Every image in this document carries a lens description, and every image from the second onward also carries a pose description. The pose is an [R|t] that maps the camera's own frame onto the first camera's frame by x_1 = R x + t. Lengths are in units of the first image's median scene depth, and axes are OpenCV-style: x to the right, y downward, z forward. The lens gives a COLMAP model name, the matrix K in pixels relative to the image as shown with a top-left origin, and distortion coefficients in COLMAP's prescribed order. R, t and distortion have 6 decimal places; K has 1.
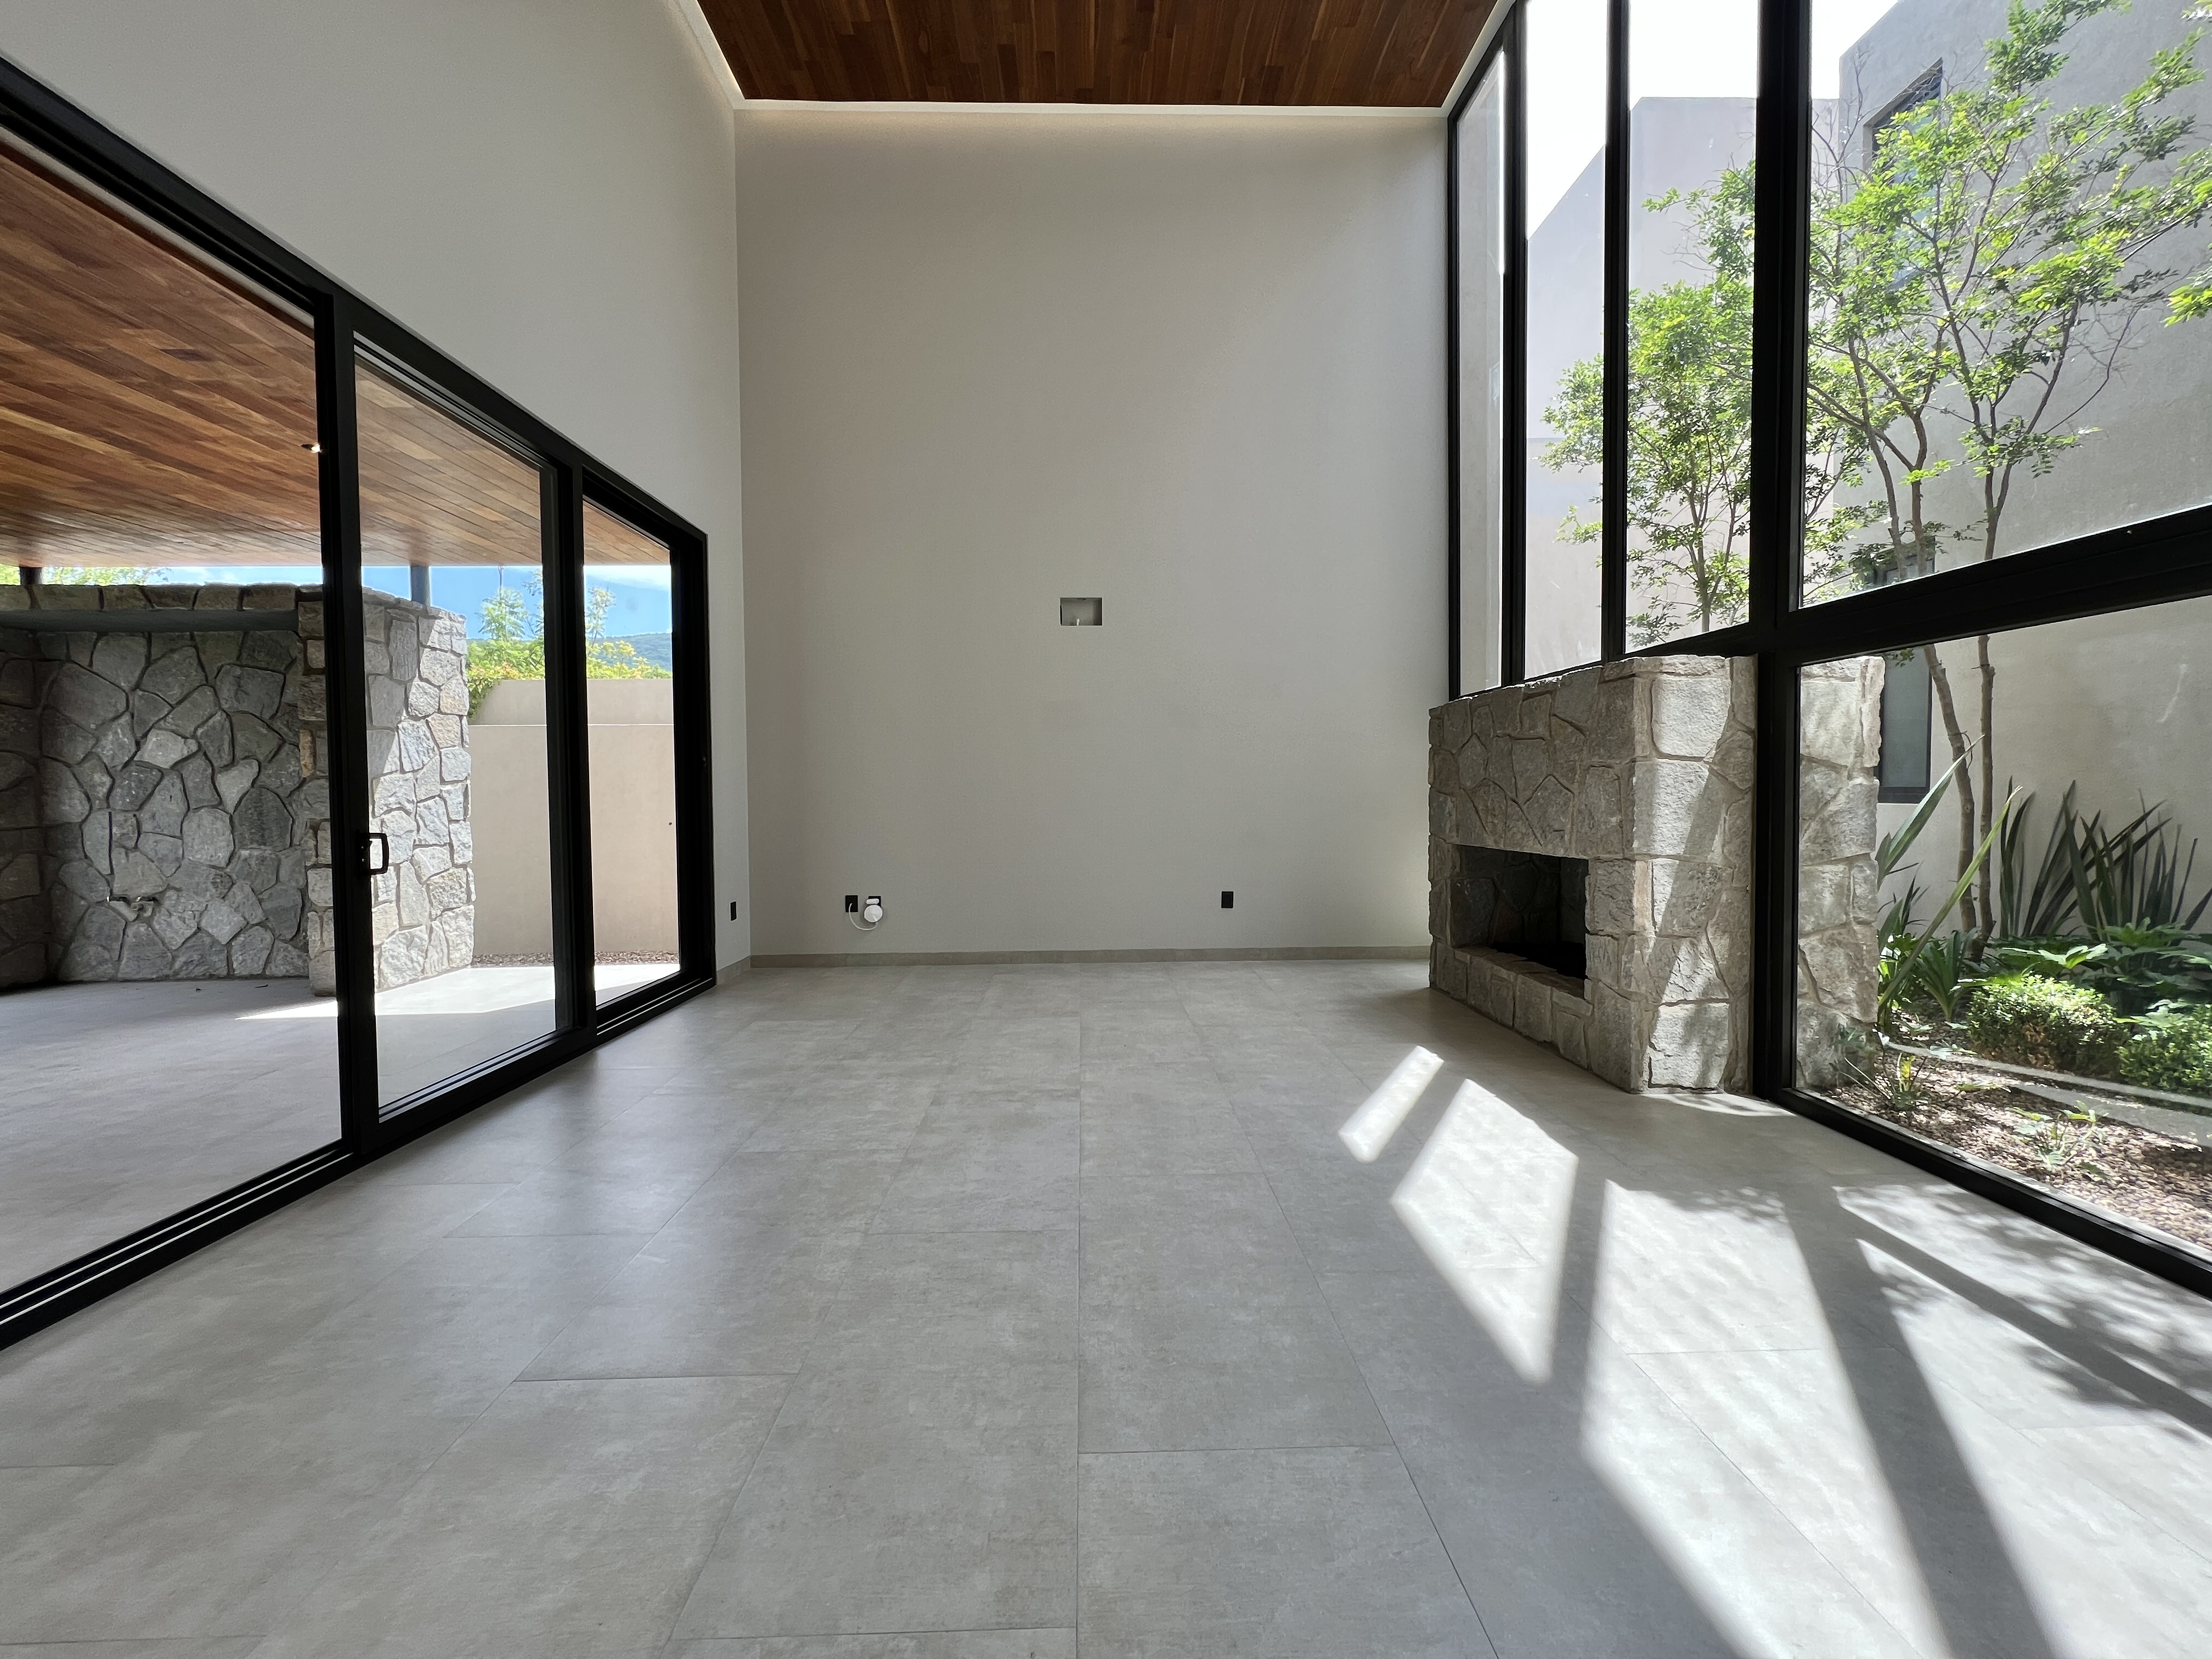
lens RADIAL K [[893.3, 0, 1104.0], [0, 893.3, 830.5], [0, 0, 1]] dist [0.001613, -0.000089]
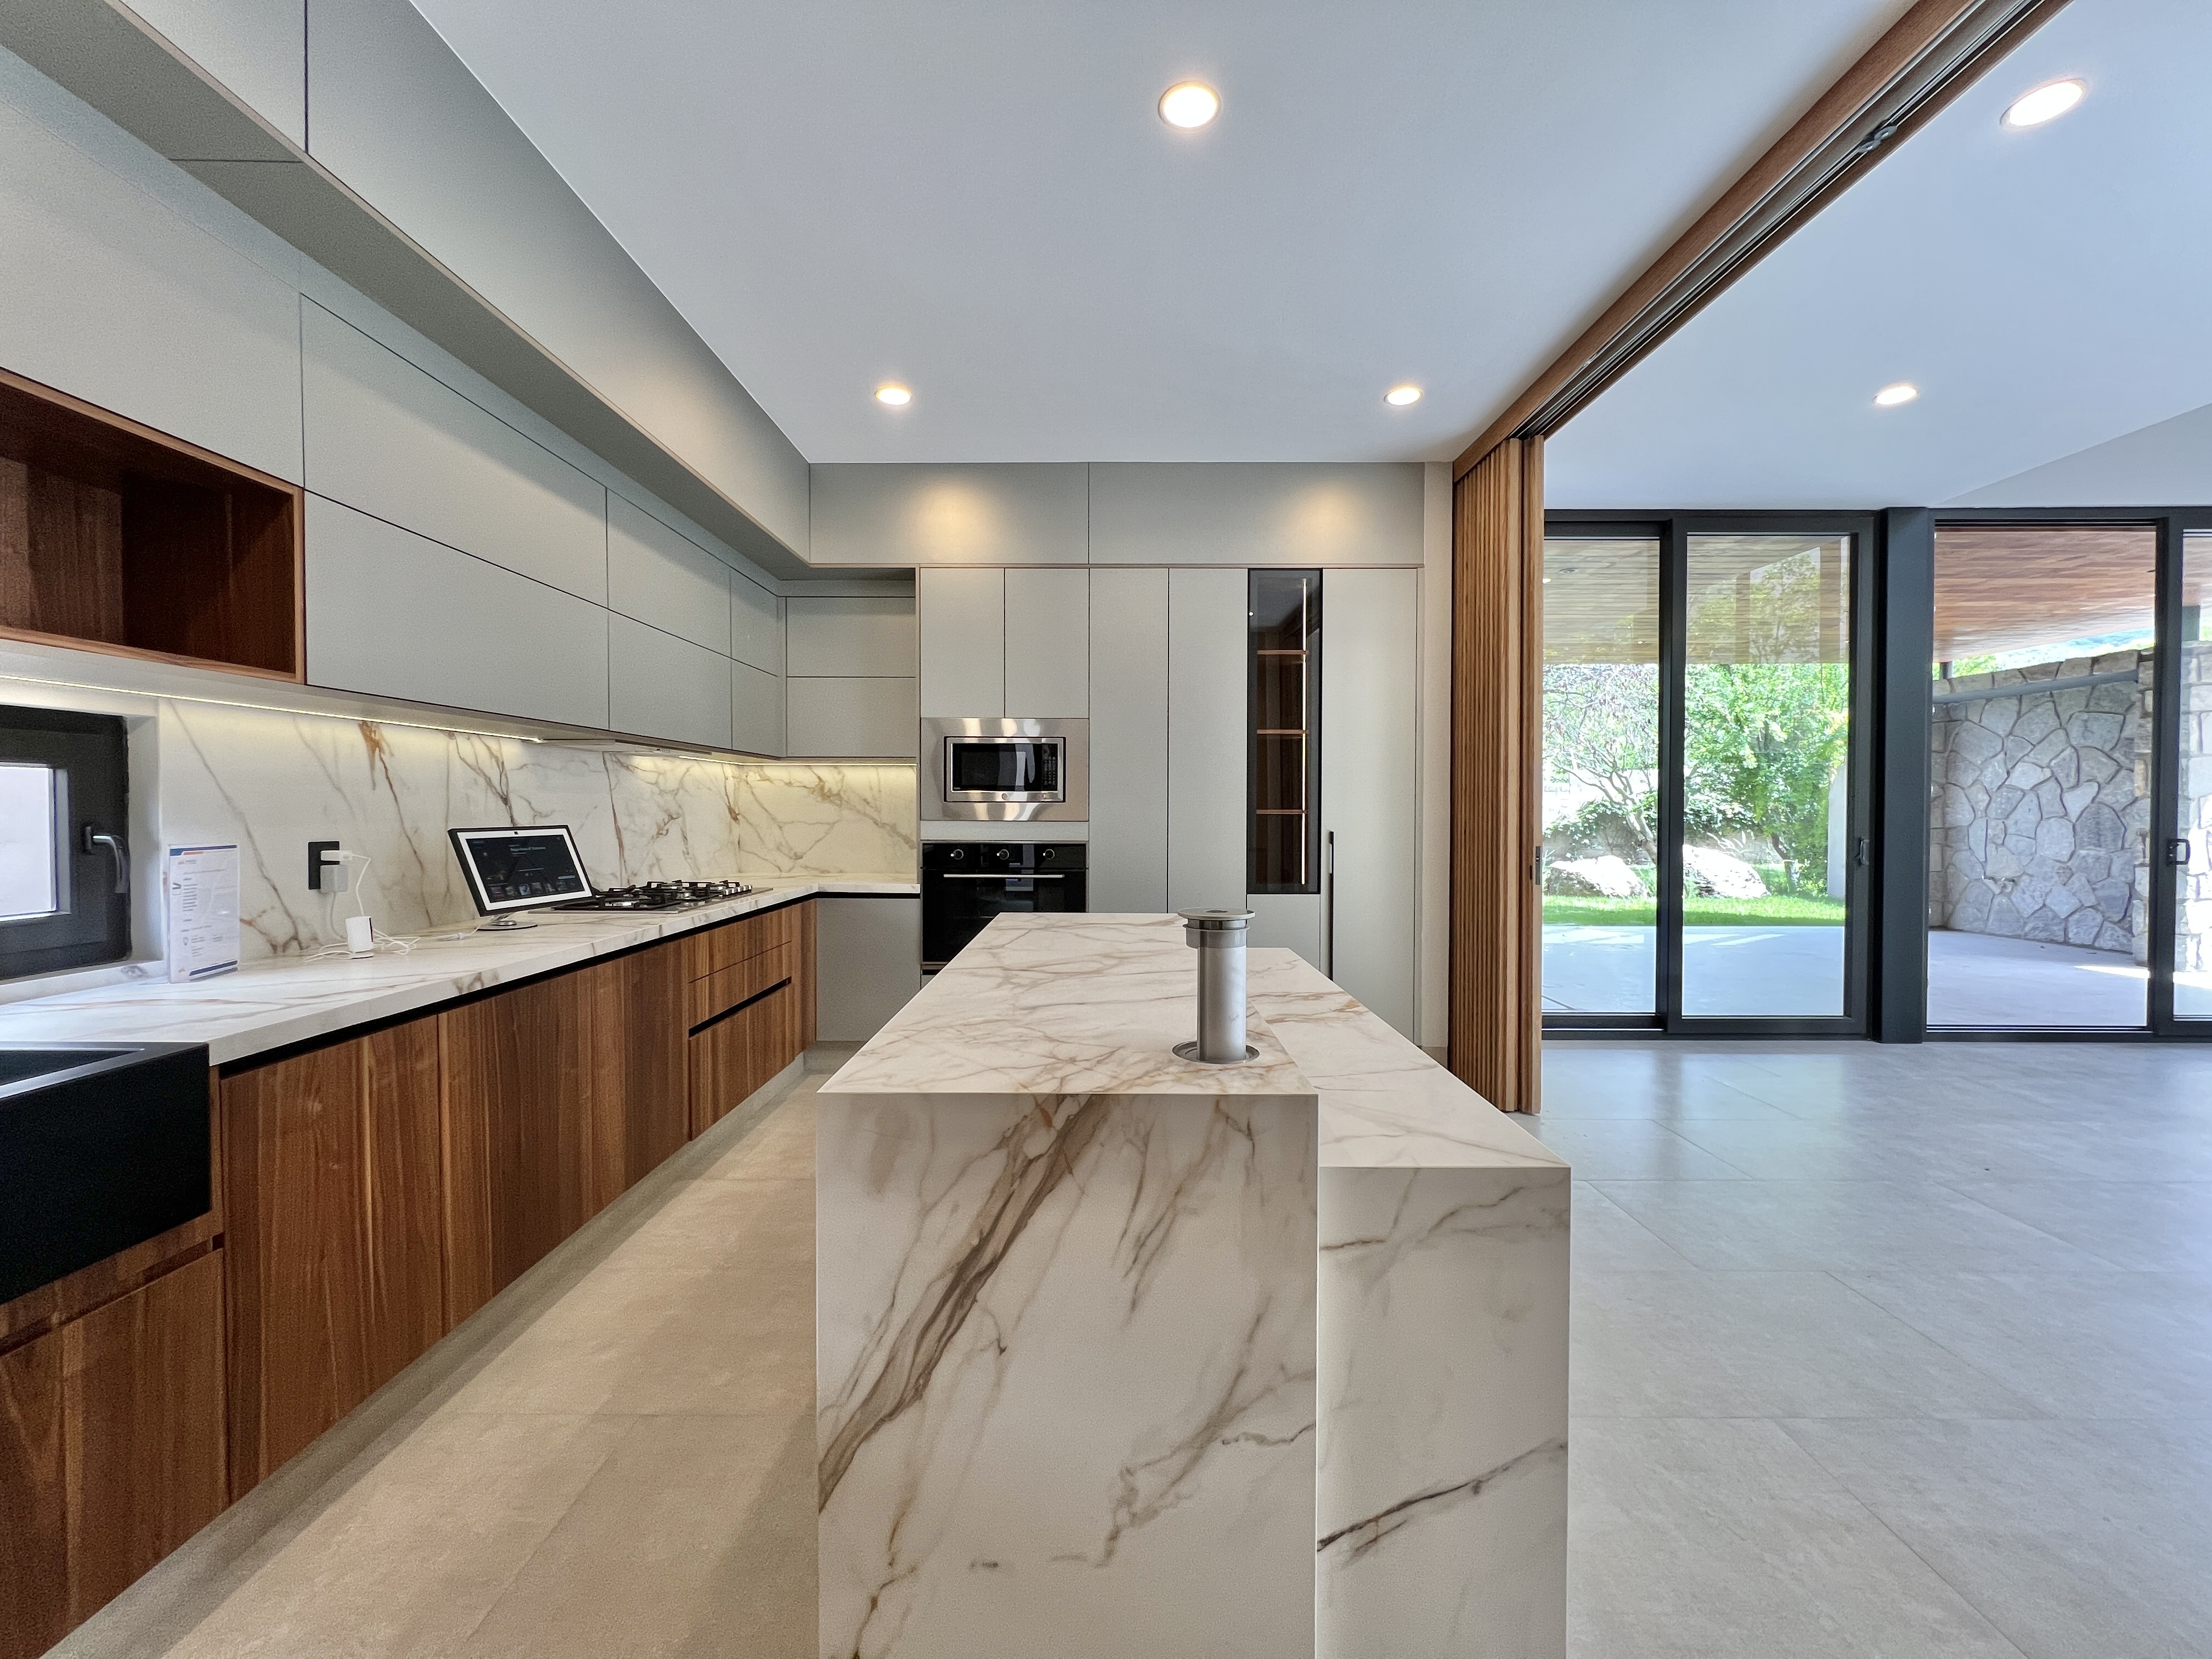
lens RADIAL K [[893.3, 0, 1110.5], [0, 893.3, 820.4], [0, 0, 1]] dist [0.001613, -0.000089]
pose [[-0.014211, 0.025202, -0.999581, 0.456250], [-0.029294, 0.999243, 0.025610, -0.016434], [0.999470, 0.029645, -0.013462, -0.502947]]
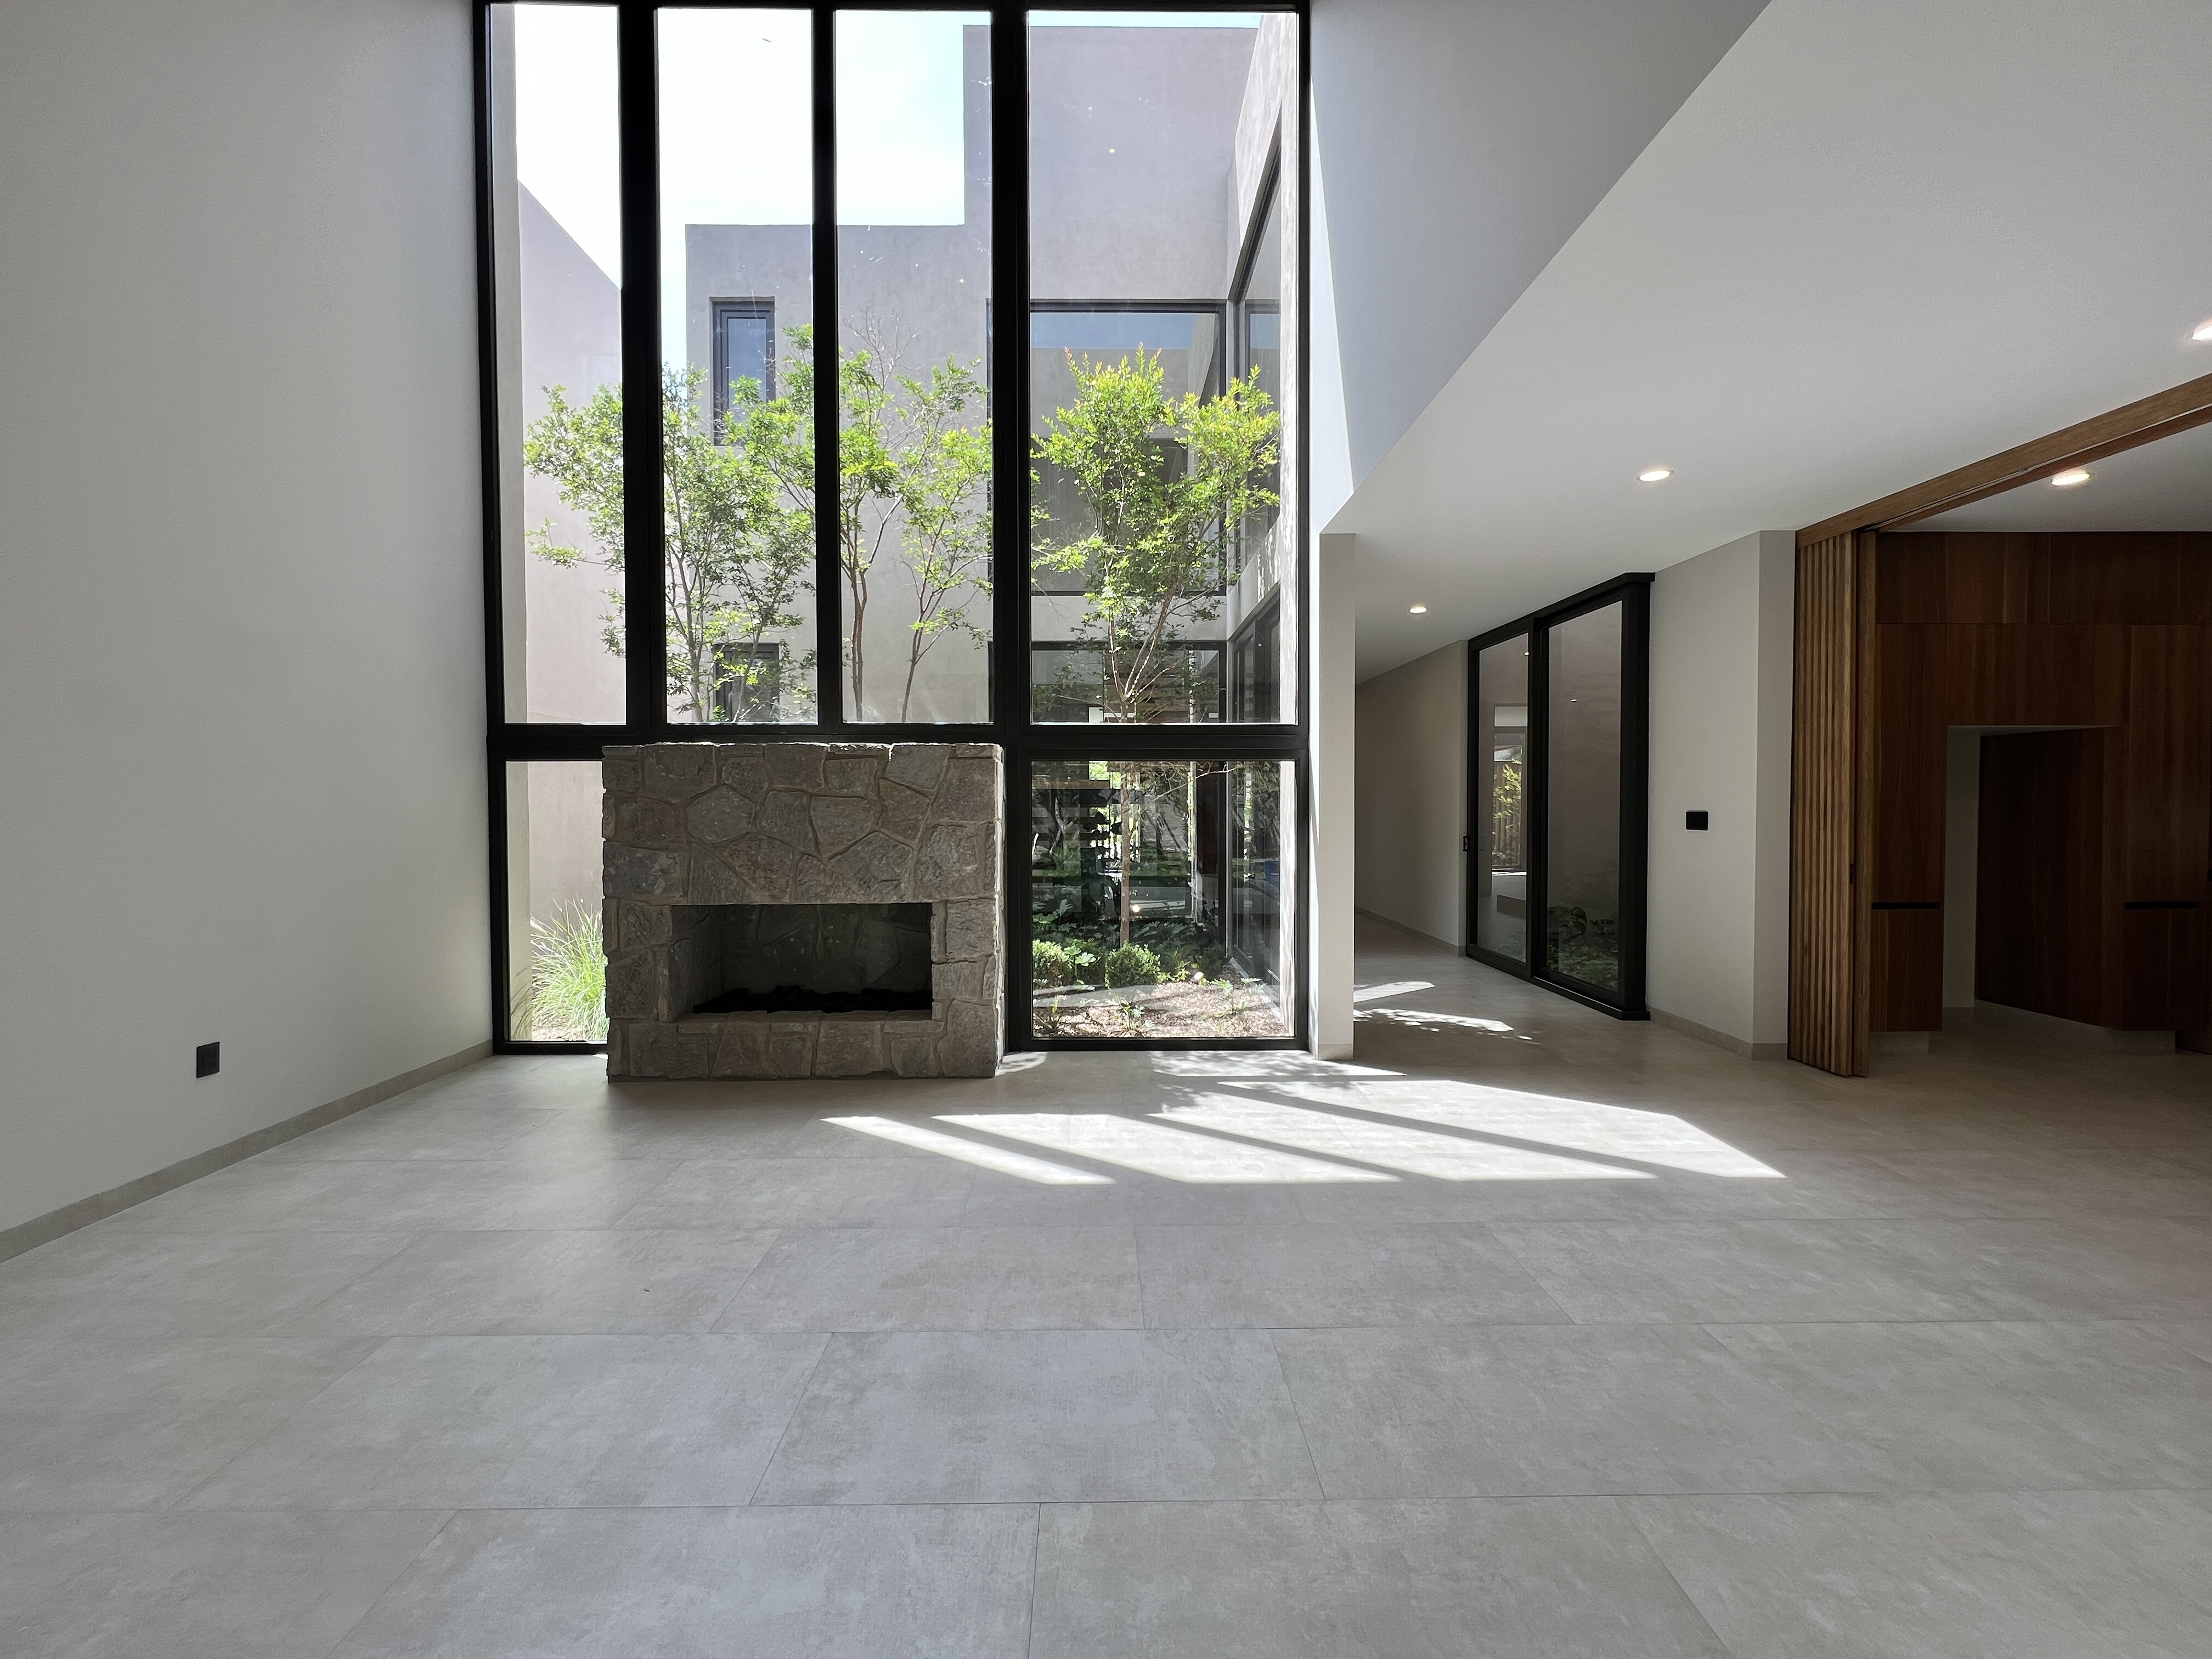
lens RADIAL K [[893.3, 0, 1107.5], [0, 893.3, 826.2], [0, 0, 1]] dist [0.001613, -0.000089]
pose [[-0.000948, -0.019656, 0.999806, -0.643294], [0.039636, 0.999020, 0.019678, -0.082849], [-0.999214, 0.039647, -0.000168, 0.748485]]
